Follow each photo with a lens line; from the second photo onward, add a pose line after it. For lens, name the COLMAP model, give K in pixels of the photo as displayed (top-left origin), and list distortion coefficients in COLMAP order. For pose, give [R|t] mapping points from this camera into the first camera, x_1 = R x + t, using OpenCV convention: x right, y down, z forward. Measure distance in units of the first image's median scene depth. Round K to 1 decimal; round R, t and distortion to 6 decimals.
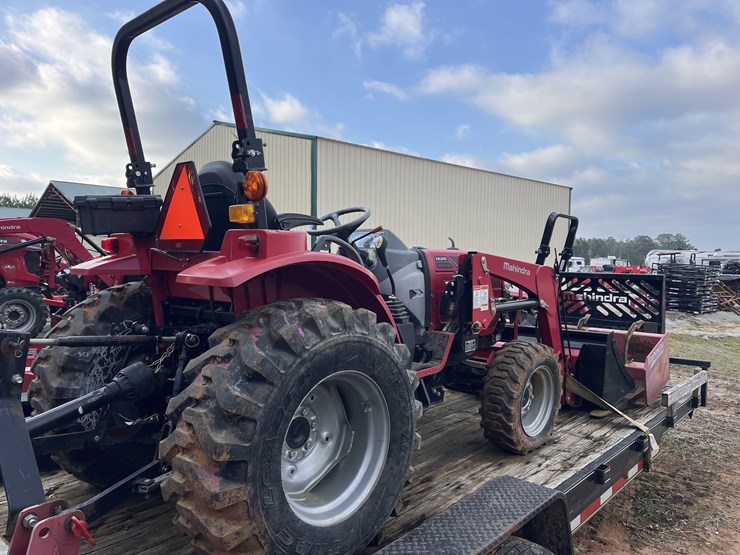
lens RADIAL K [[565.2, 0, 370.0], [0, 565.2, 277.5], [0, 0, 1]] dist [0.067914, -0.094336]
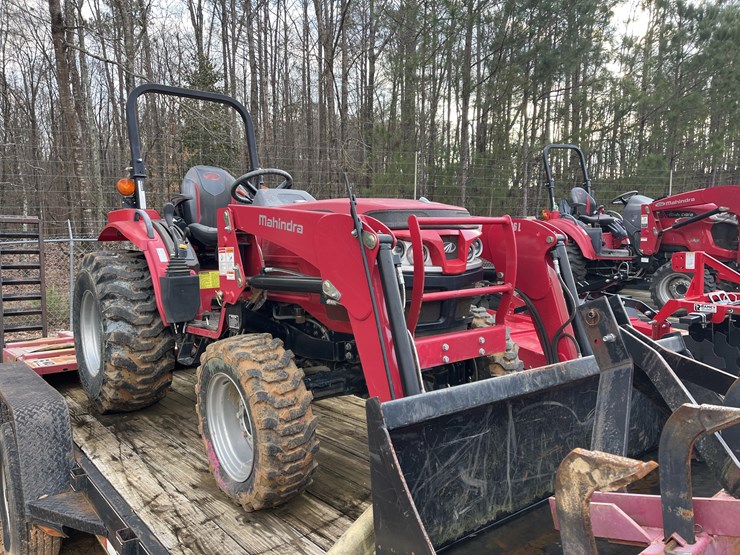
lens RADIAL K [[565.2, 0, 370.0], [0, 565.2, 277.5], [0, 0, 1]] dist [0.067914, -0.094336]
pose [[-0.167162, 0.050006, -0.984661, 0.861975], [-0.021581, 0.998288, 0.054361, 0.007797], [0.985693, 0.030337, -0.165797, 1.209276]]
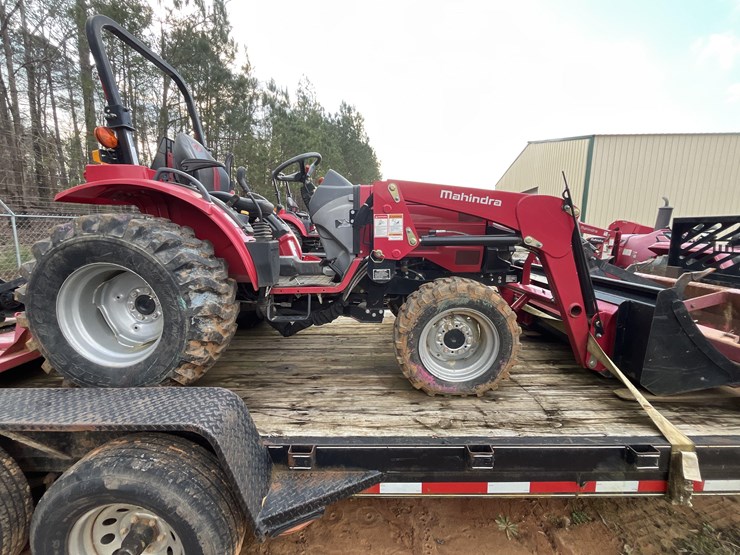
lens RADIAL K [[297.1, 0, 367.4], [0, 297.1, 275.7], [0, 0, 1]] dist [-0.001987, -0.000254]
pose [[0.661851, 0.105972, -0.742108, 0.511182], [-0.025655, 0.992580, 0.118859, 0.054070], [0.749197, -0.059628, 0.659658, 0.570163]]
